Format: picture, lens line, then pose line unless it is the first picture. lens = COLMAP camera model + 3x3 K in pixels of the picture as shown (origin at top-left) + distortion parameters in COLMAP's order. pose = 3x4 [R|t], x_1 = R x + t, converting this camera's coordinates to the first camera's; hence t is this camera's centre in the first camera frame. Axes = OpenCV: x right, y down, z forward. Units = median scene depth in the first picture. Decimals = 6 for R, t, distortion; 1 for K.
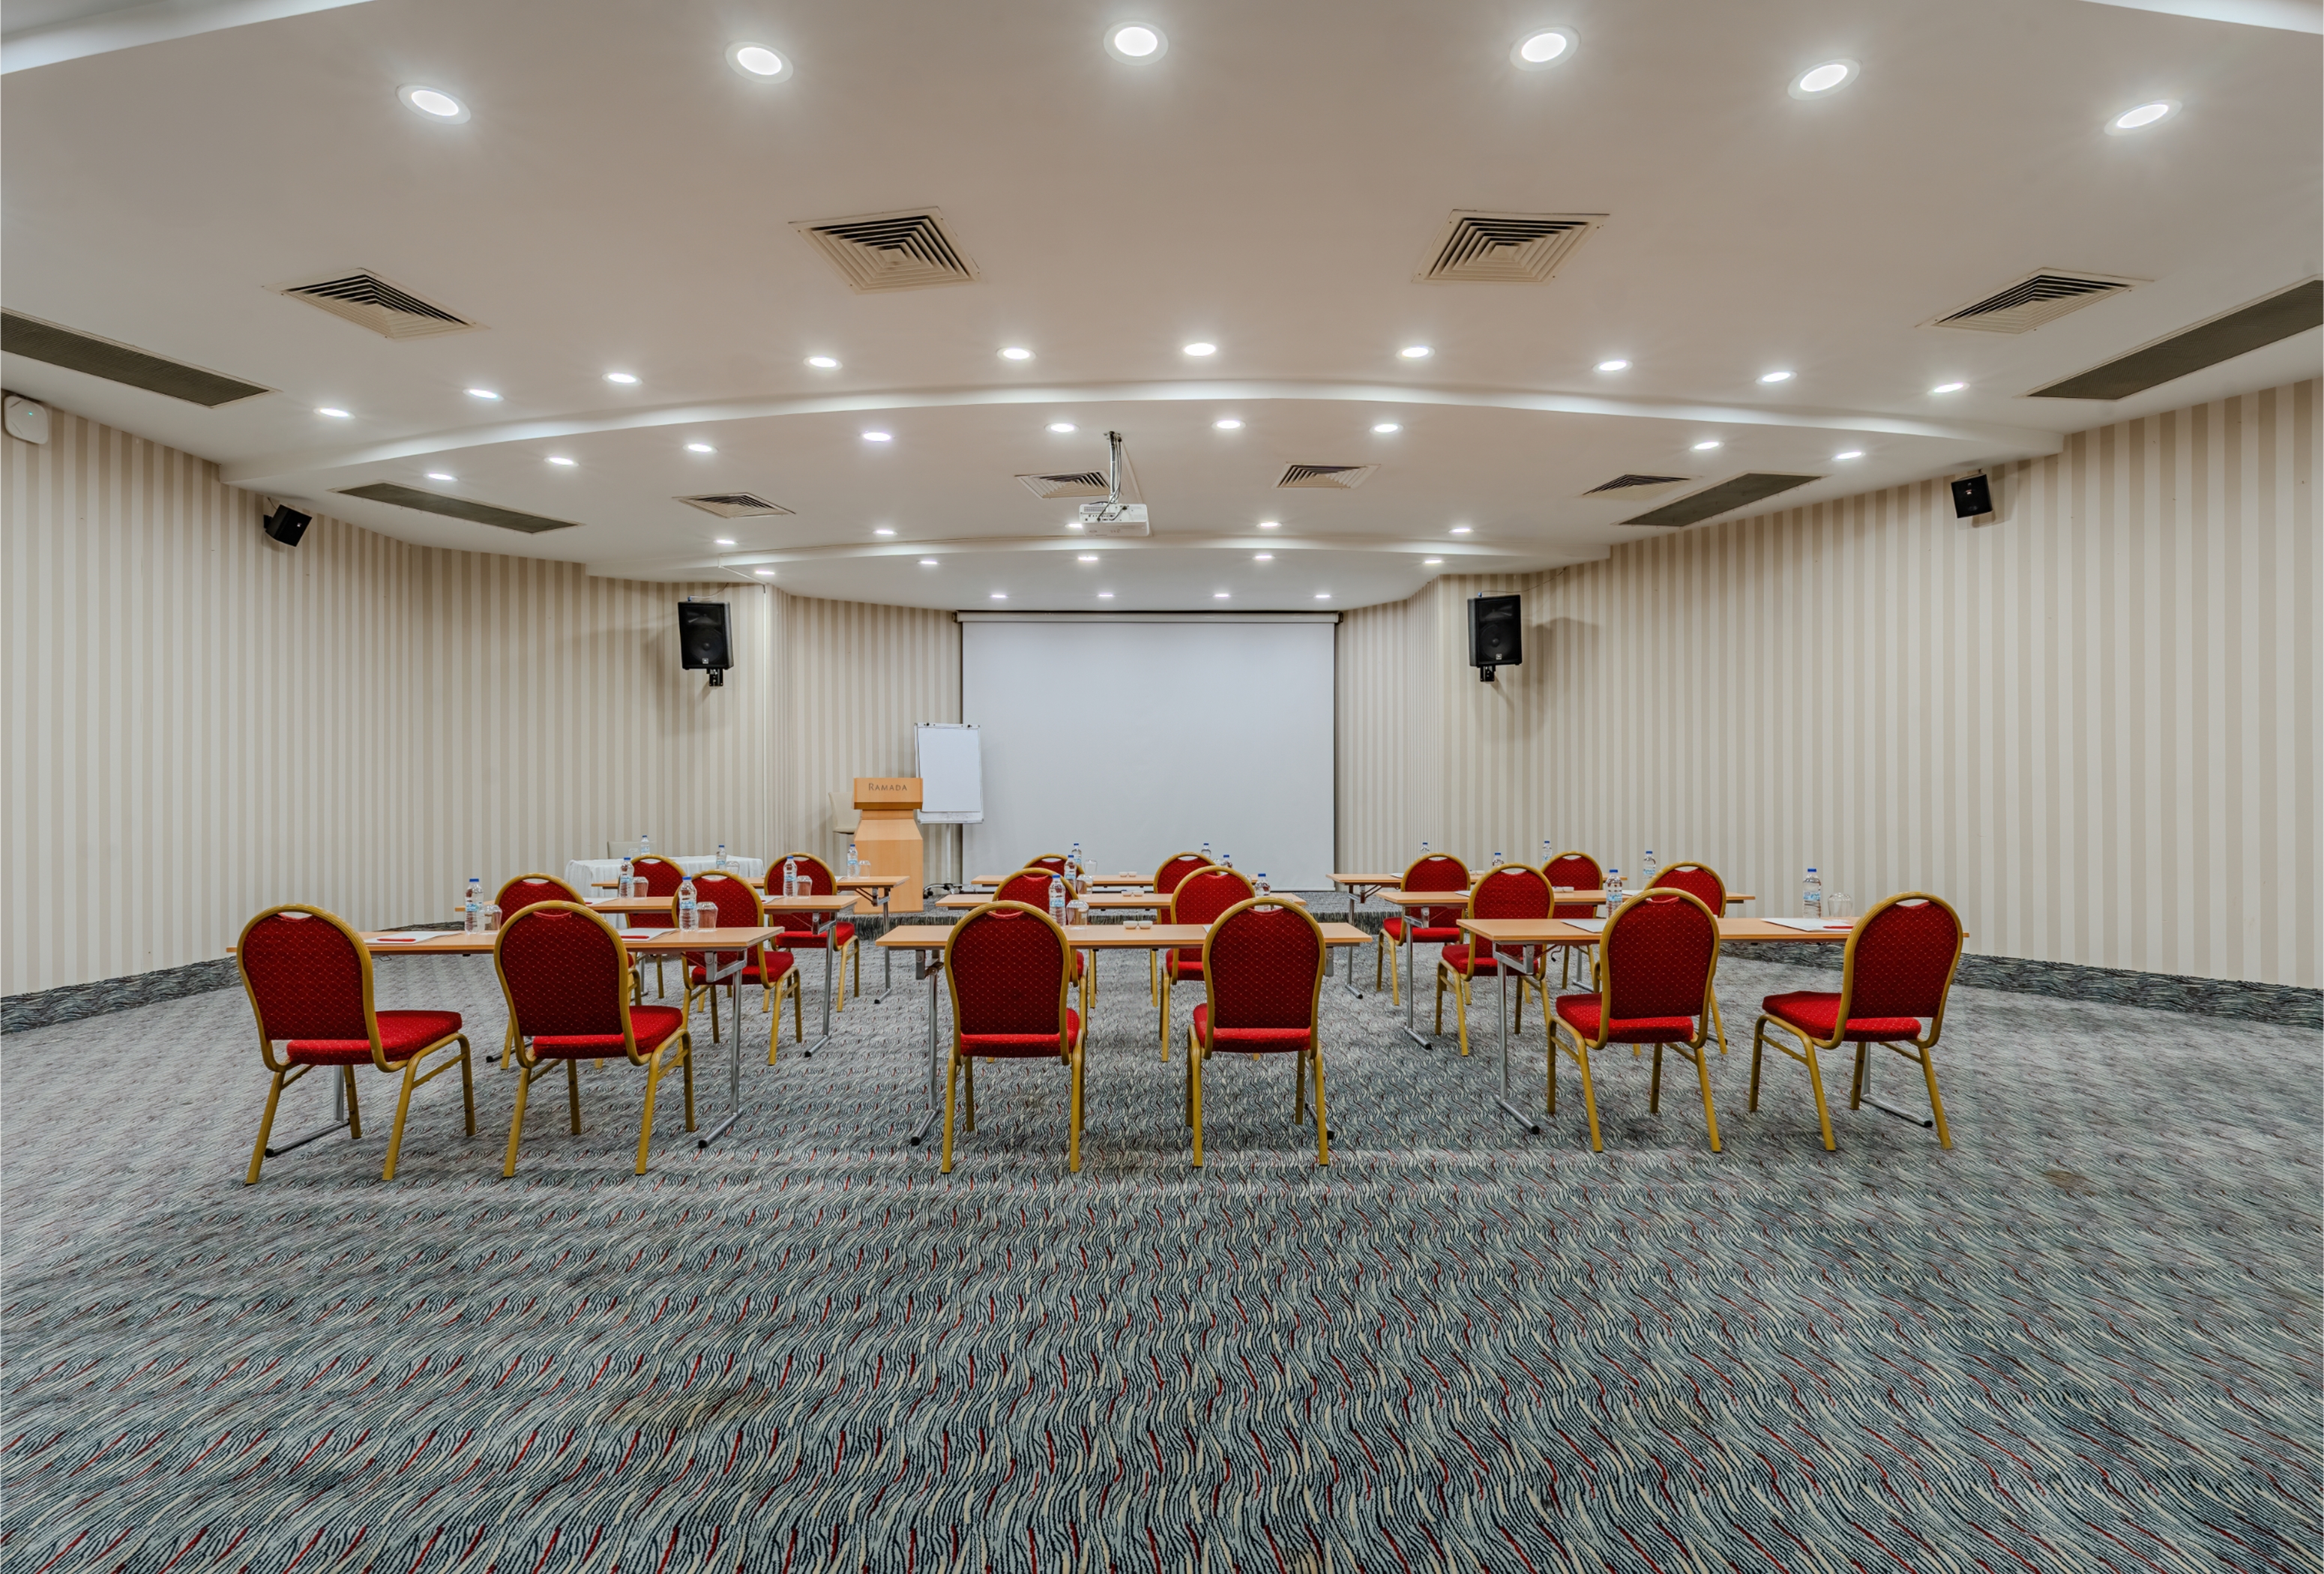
lens RADIAL K [[1096.9, 0, 1153.0], [0, 1096.9, 788.5], [0, 0, 1]] dist [0.006915, -0.000836]
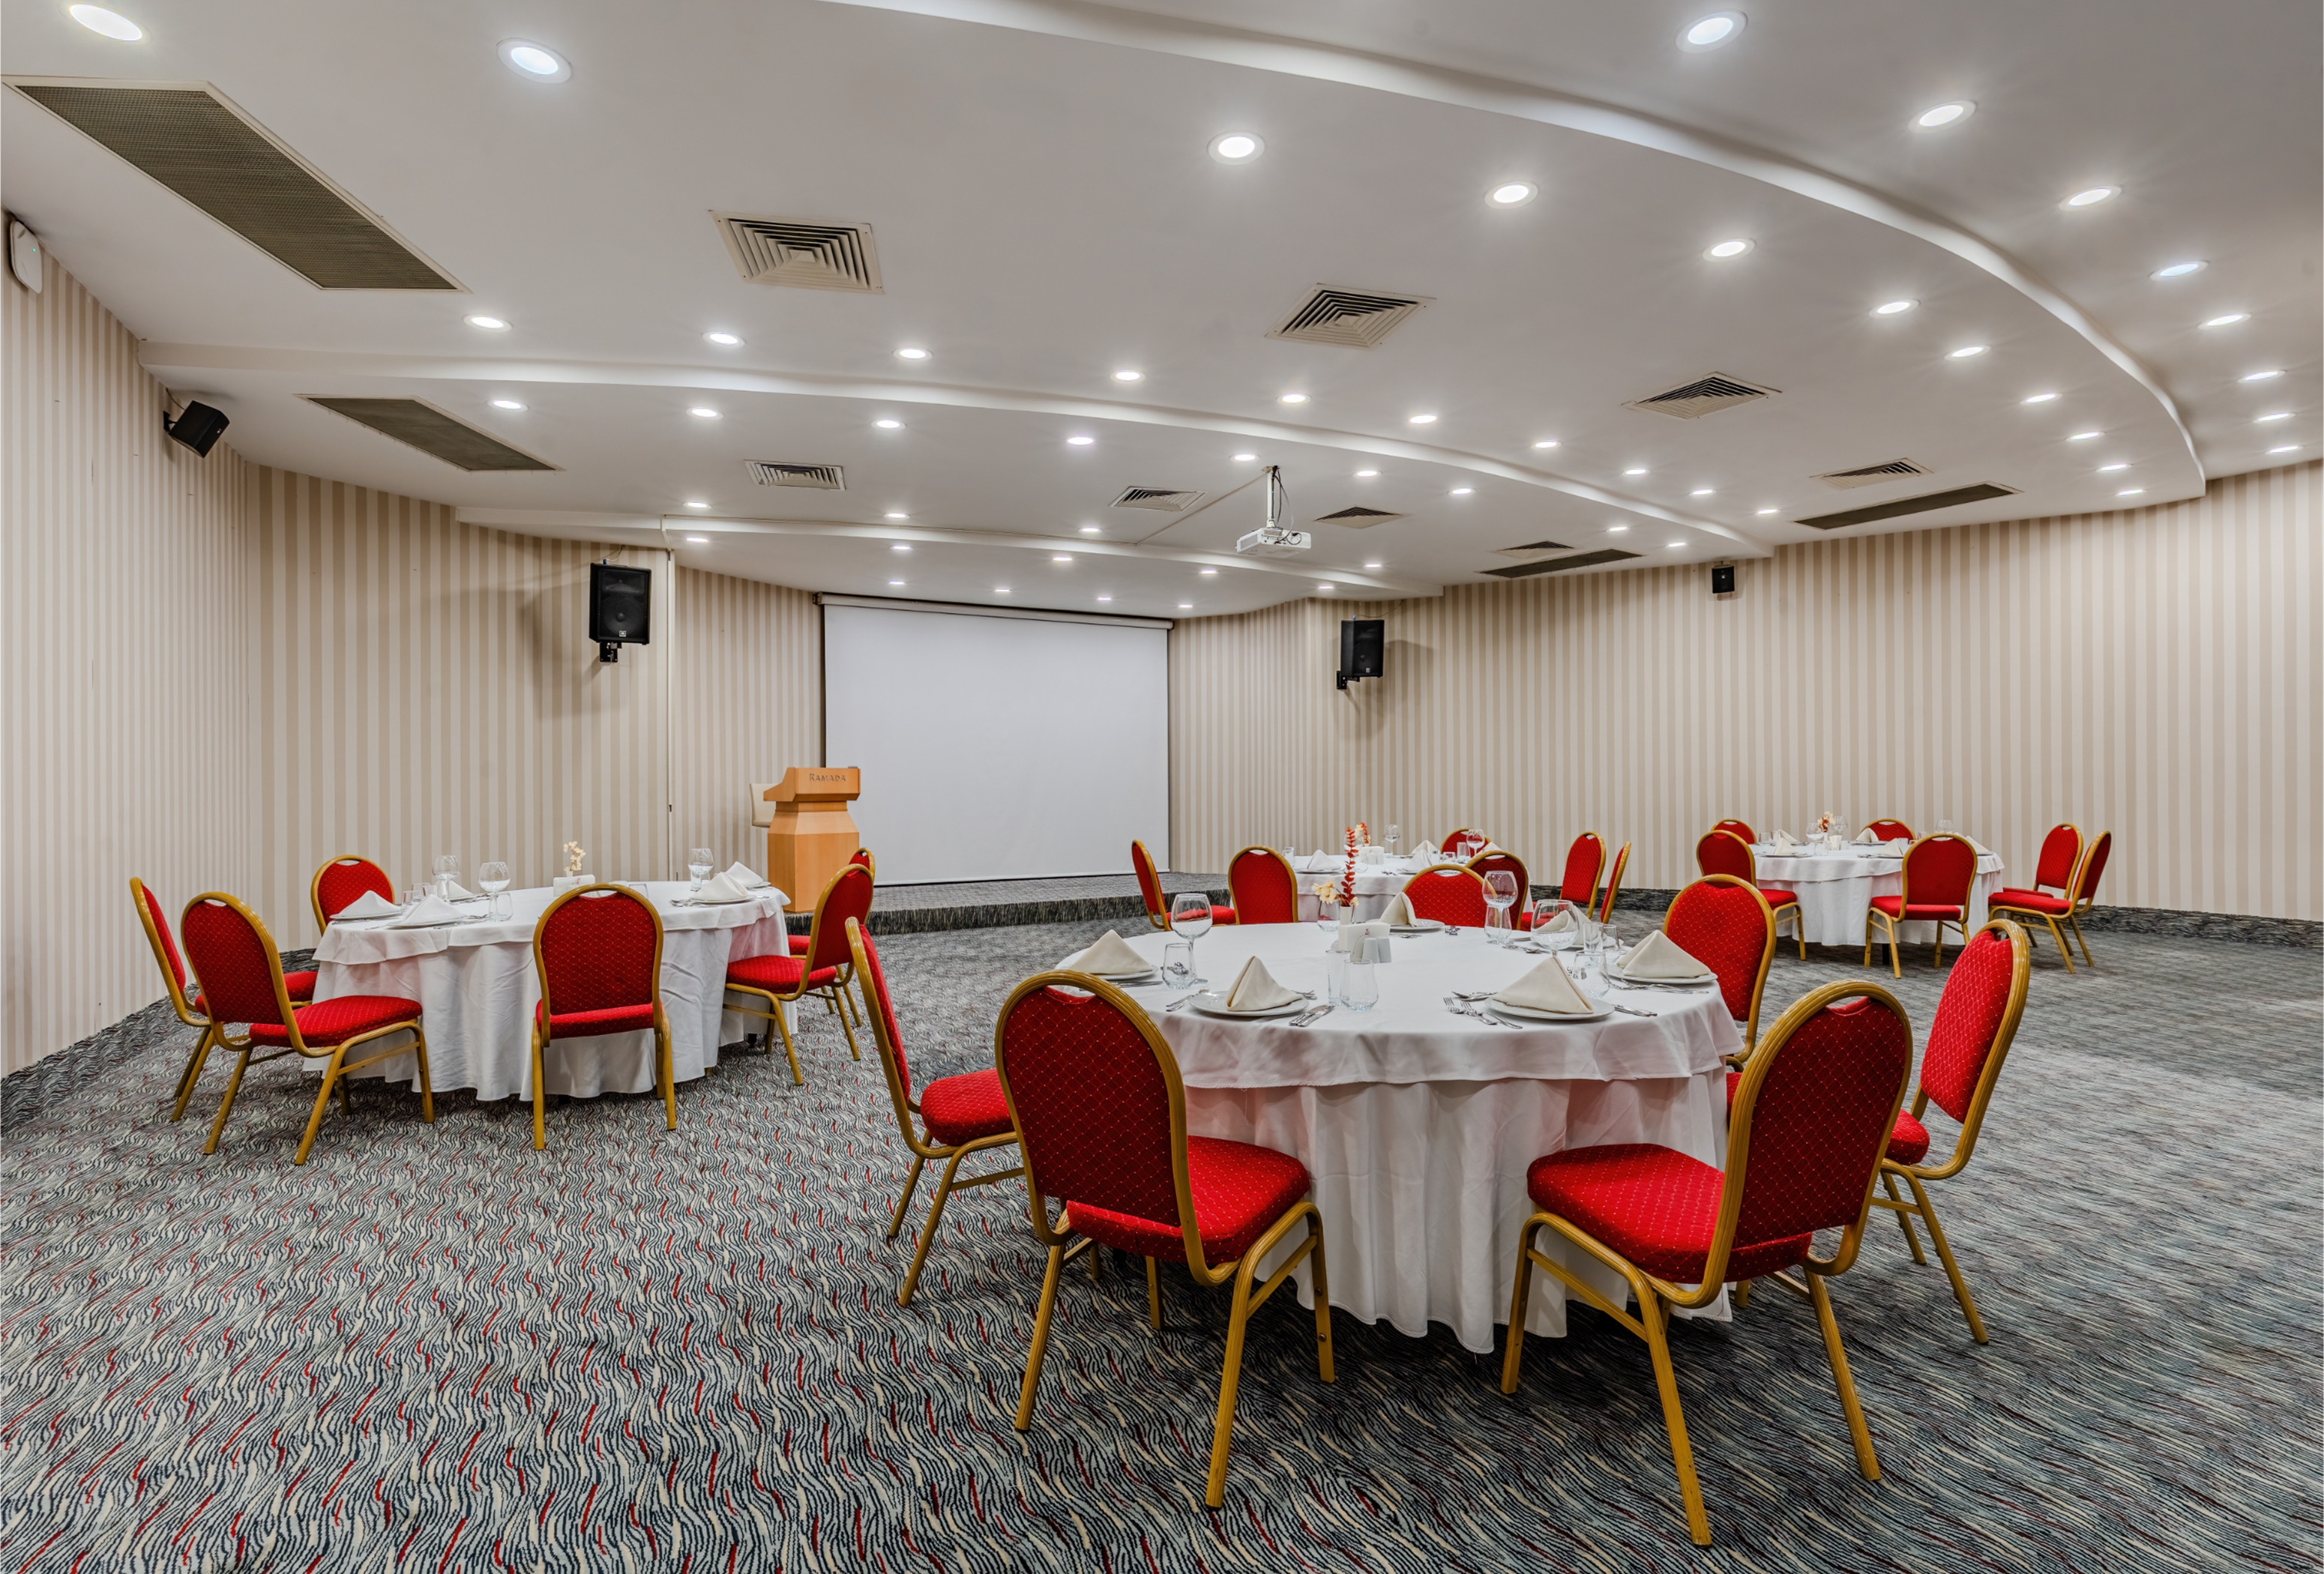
lens RADIAL K [[1096.9, 0, 1151.1], [0, 1096.9, 782.6], [0, 0, 1]] dist [0.006915, -0.000836]
pose [[0.890829, -0.001999, 0.454334, -0.427867], [0.001506, 0.999998, 0.001447, 0.002275], [-0.454336, -0.000605, 0.890830, 0.025490]]
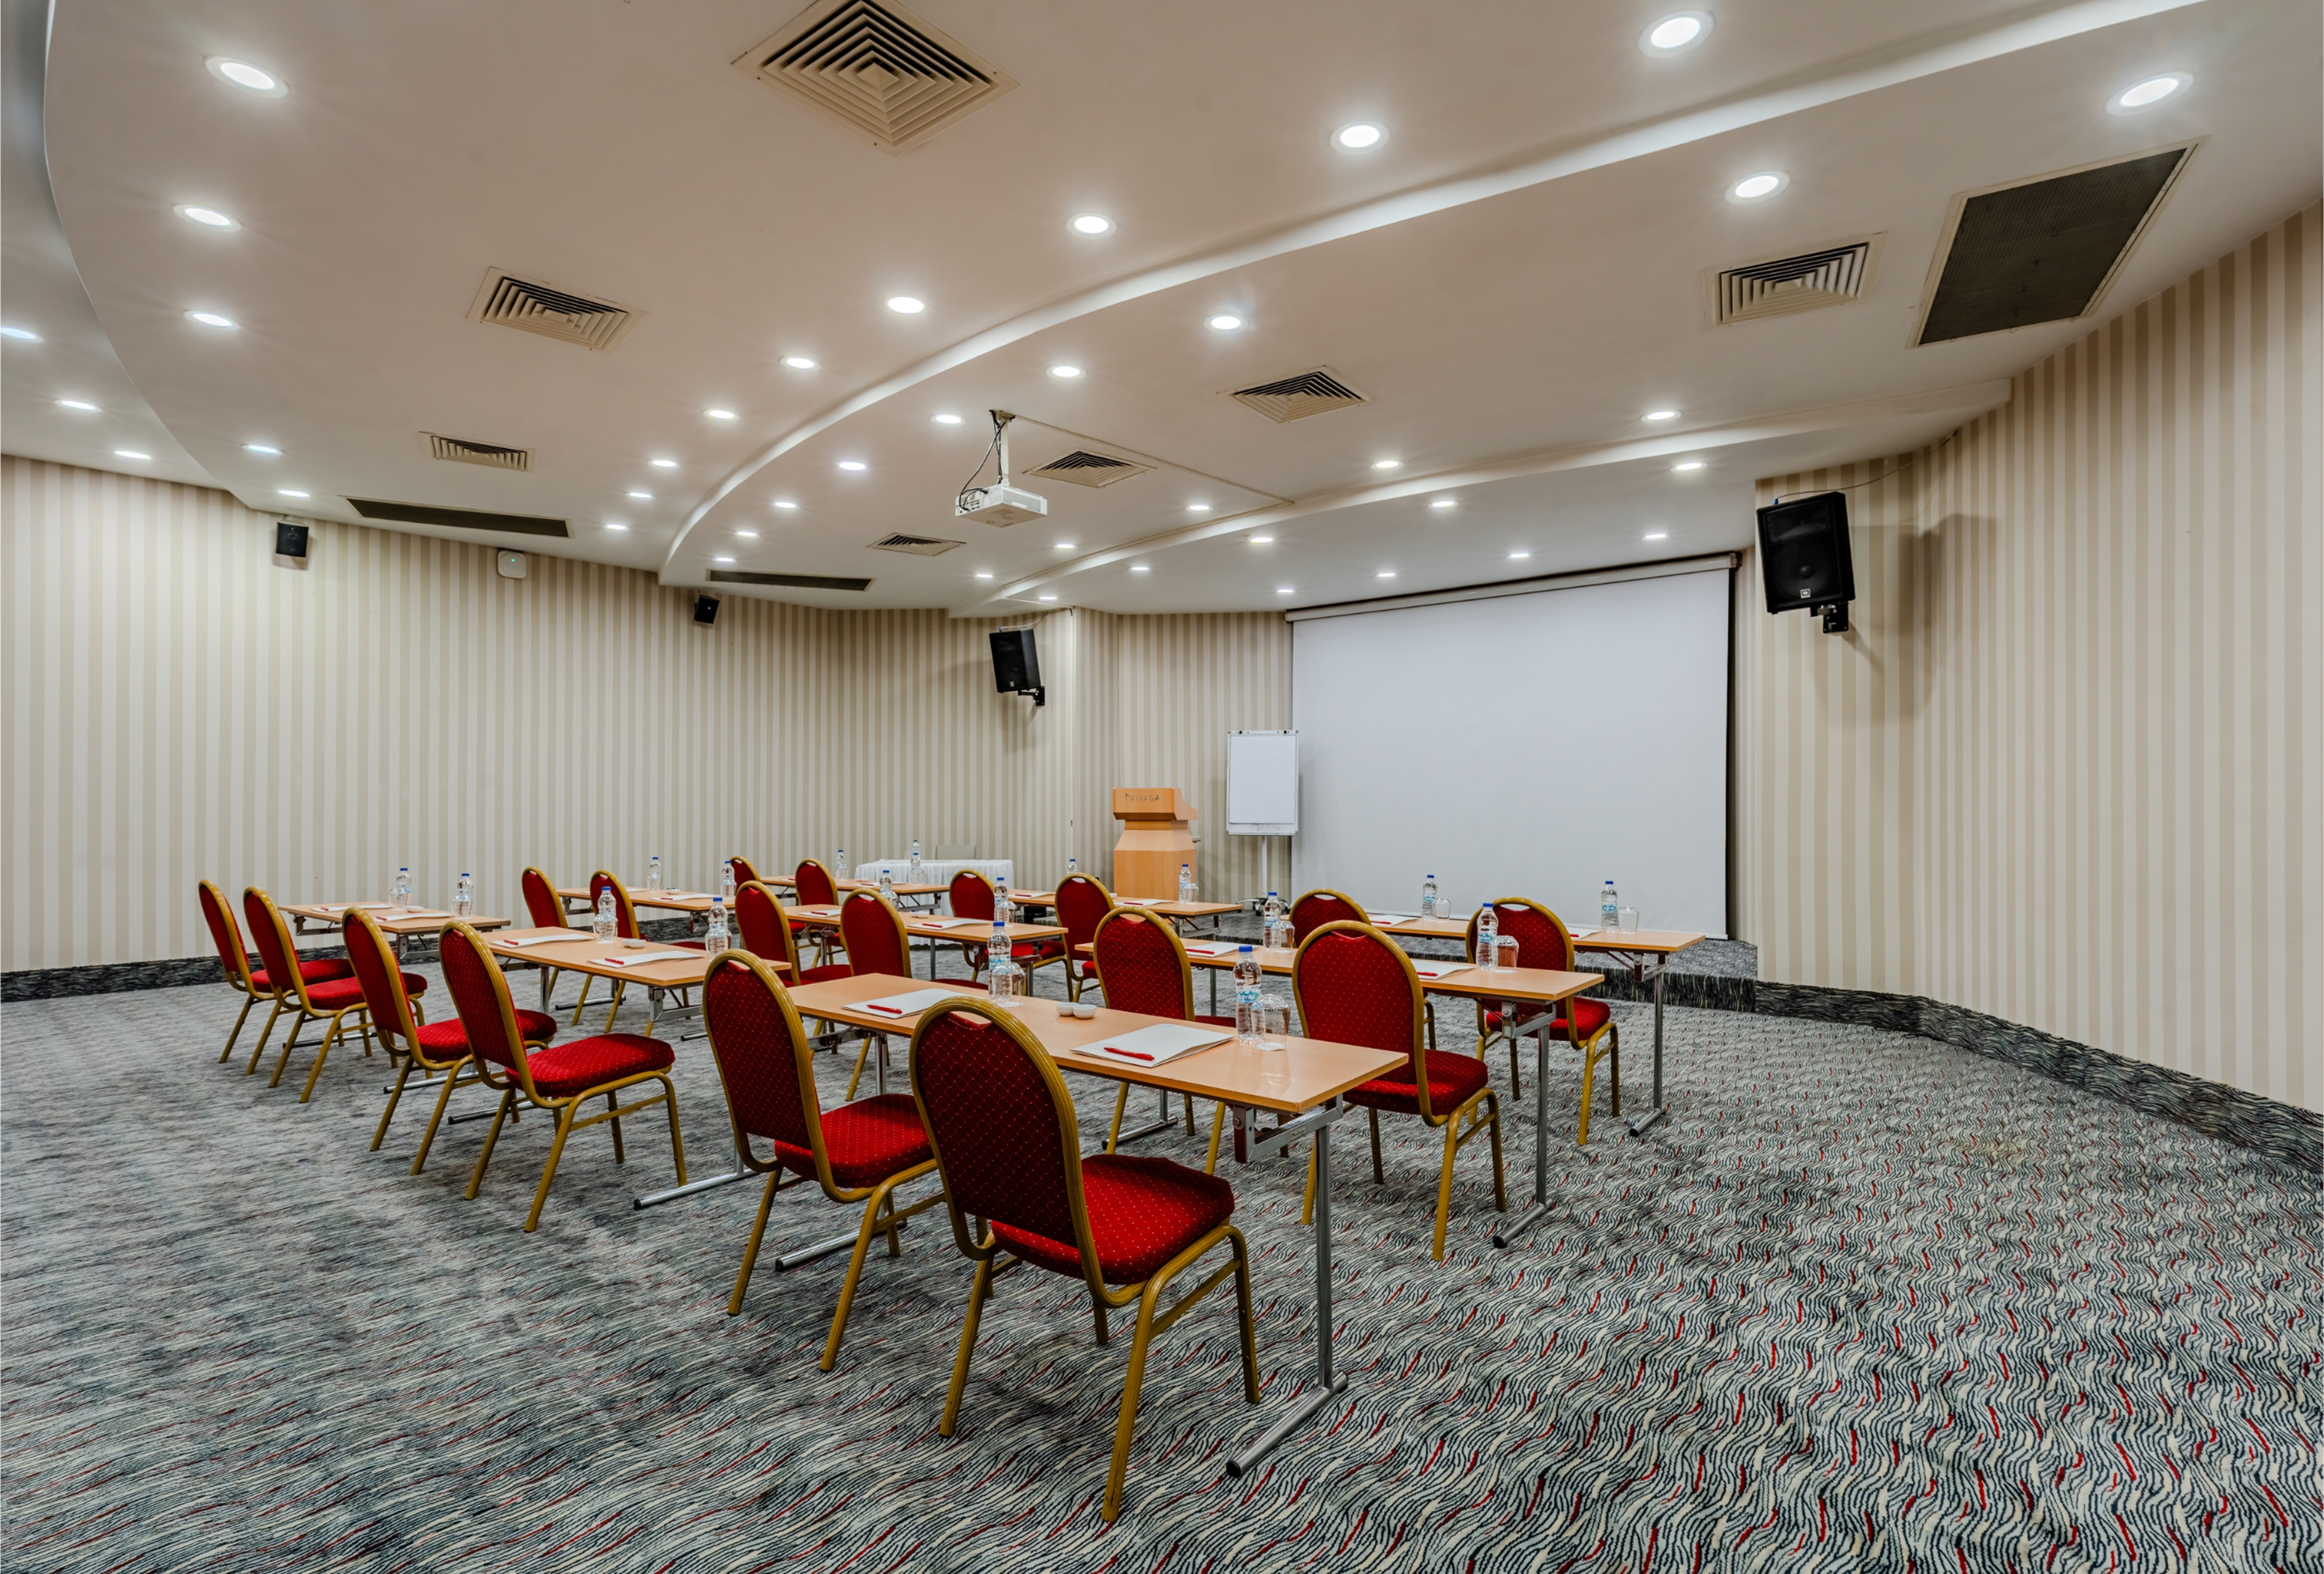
lens RADIAL K [[1096.9, 0, 1157.2], [0, 1096.9, 797.4], [0, 0, 1]] dist [0.006915, -0.000836]
pose [[0.761062, -0.001526, -0.648677, 0.421024], [0.001405, 0.999999, -0.000704, -0.000564], [0.648677, -0.000376, 0.761064, 0.249183]]
